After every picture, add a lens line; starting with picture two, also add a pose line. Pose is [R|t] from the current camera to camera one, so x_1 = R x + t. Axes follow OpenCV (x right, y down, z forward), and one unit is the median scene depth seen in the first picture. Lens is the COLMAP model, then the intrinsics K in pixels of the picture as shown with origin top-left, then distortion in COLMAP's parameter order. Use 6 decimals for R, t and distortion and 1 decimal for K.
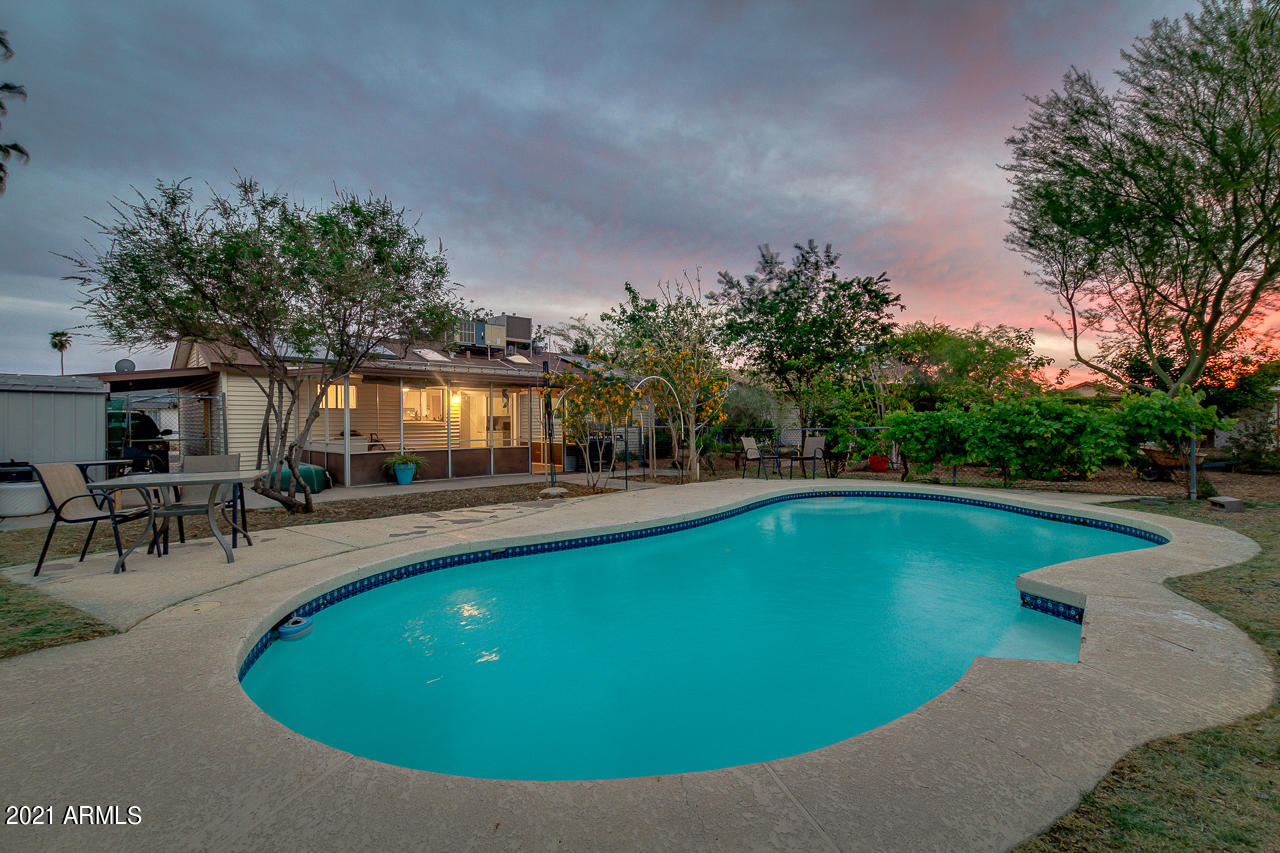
lens RADIAL K [[576.1, 0, 626.0], [0, 576.1, 430.3], [0, 0, 1]] dist [0.003092, 0.000267]
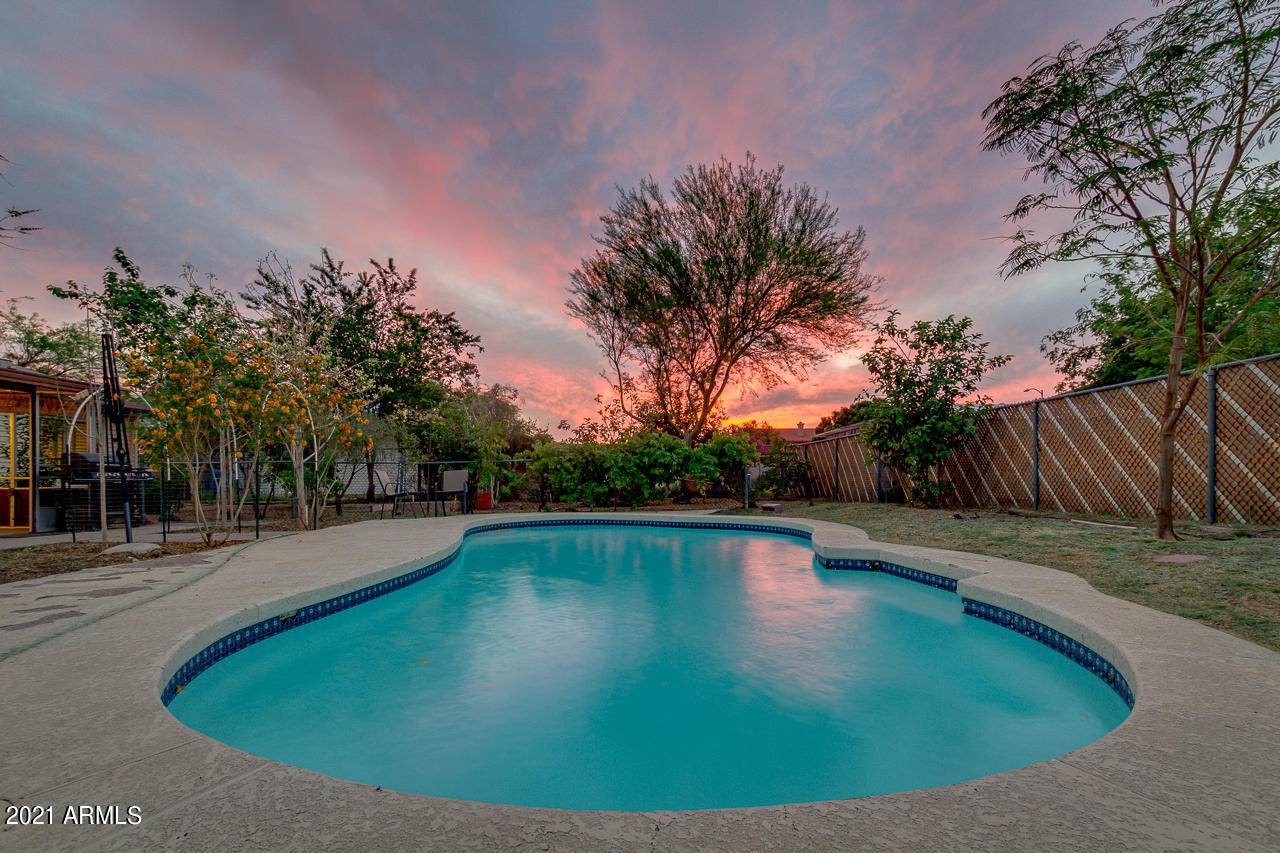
lens RADIAL K [[617.9, 0, 633.1], [0, 617.9, 464.1], [0, 0, 1]] dist [0.001779, 0.000494]
pose [[0.654762, 0.014521, 0.755695, -0.209596], [0.014620, 0.999385, -0.031872, 0.033601], [-0.755693, 0.031917, 0.654147, 0.132315]]
